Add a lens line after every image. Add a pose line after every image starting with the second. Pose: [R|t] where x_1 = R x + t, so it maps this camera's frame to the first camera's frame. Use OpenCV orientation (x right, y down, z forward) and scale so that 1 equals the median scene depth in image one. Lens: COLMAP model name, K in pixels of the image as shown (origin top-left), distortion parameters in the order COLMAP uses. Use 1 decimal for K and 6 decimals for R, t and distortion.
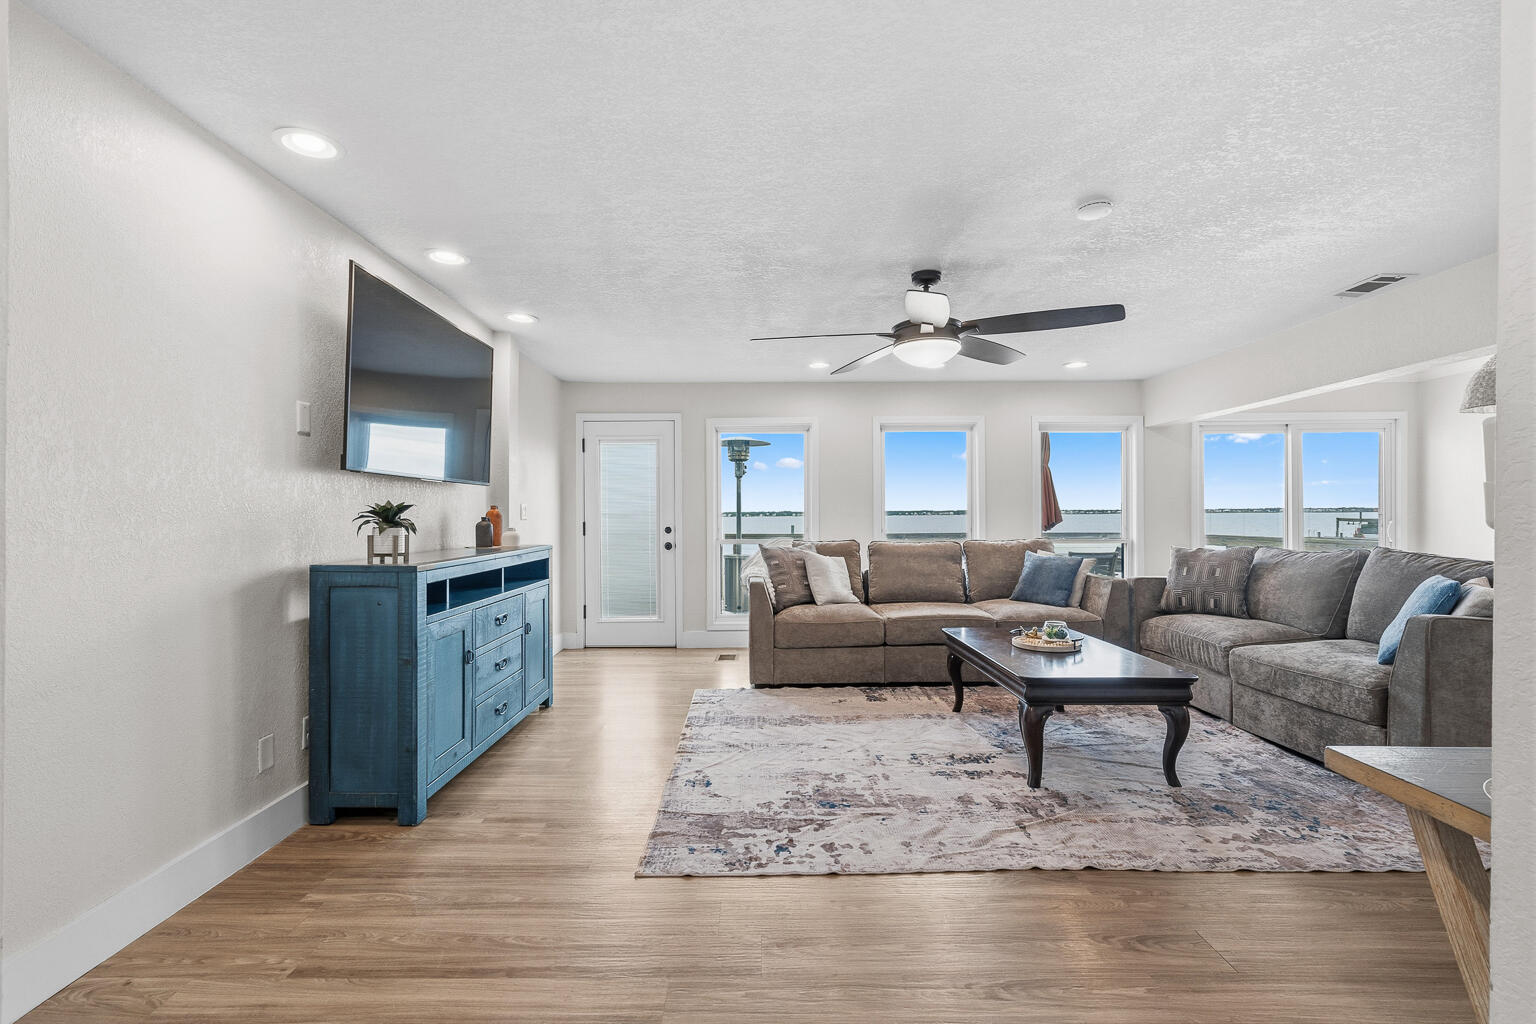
lens RADIAL K [[695.7, 0, 759.5], [0, 695.7, 515.2], [0, 0, 1]] dist [-0.002198, 0.000070]
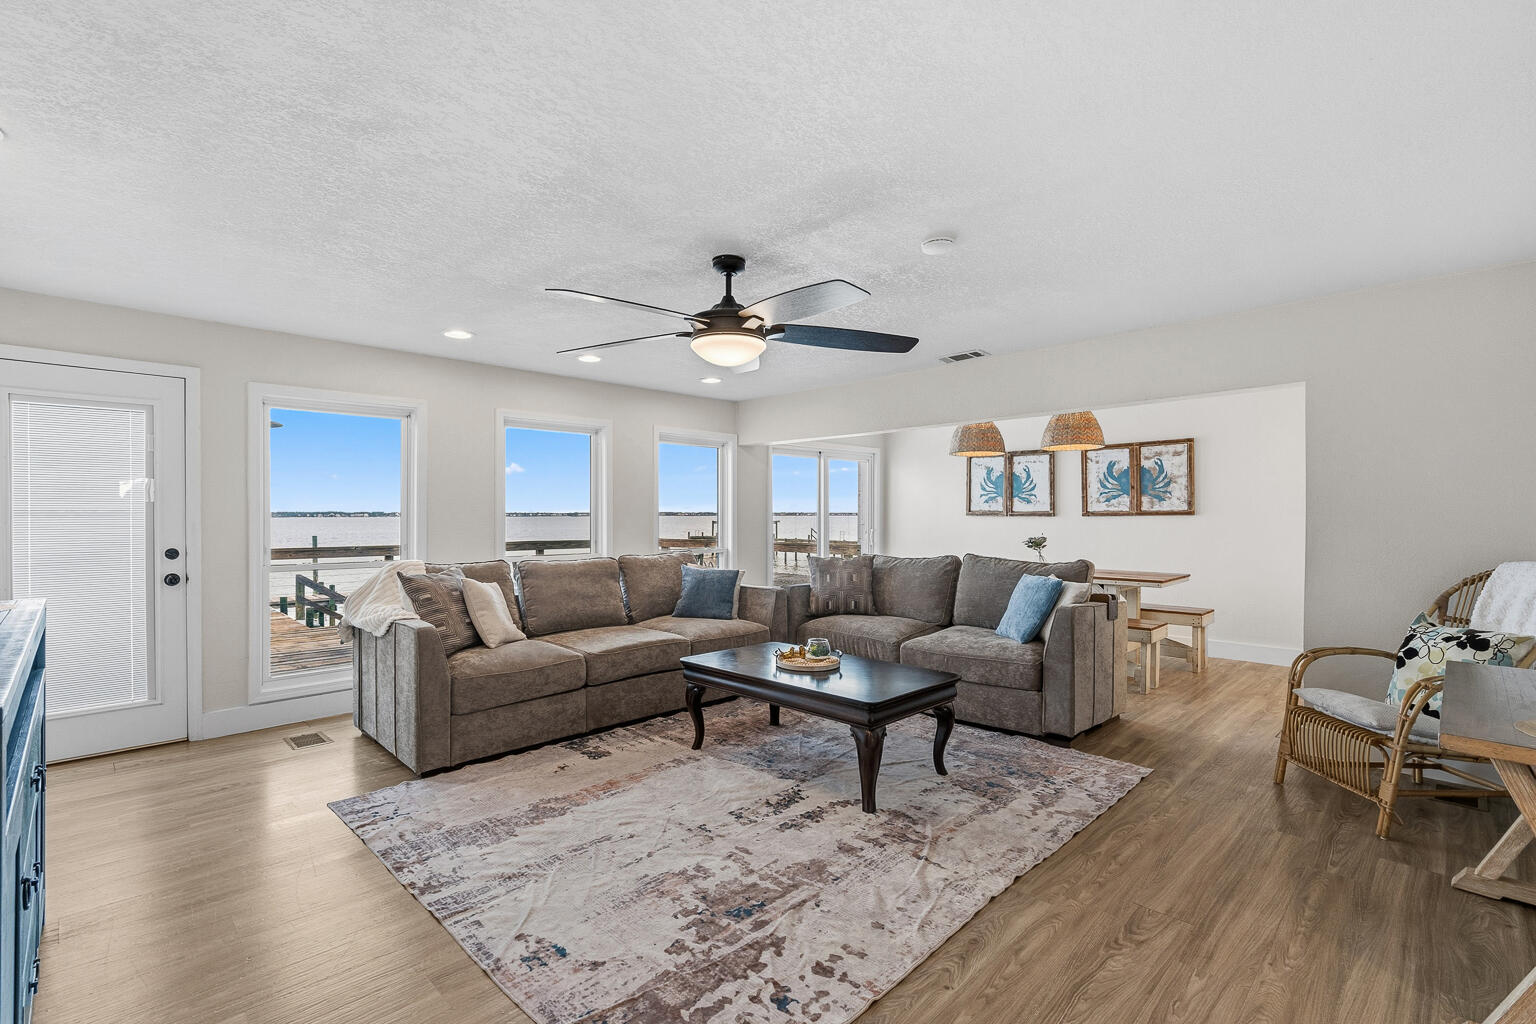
lens RADIAL K [[699.7, 0, 759.7], [0, 699.7, 516.9], [0, 0, 1]] dist [-0.003690, 0.000689]
pose [[0.709533, 0.004995, 0.704655, -0.356829], [-0.003444, 0.999988, -0.003621, -0.019655], [-0.704664, 0.000142, 0.709541, 0.348415]]
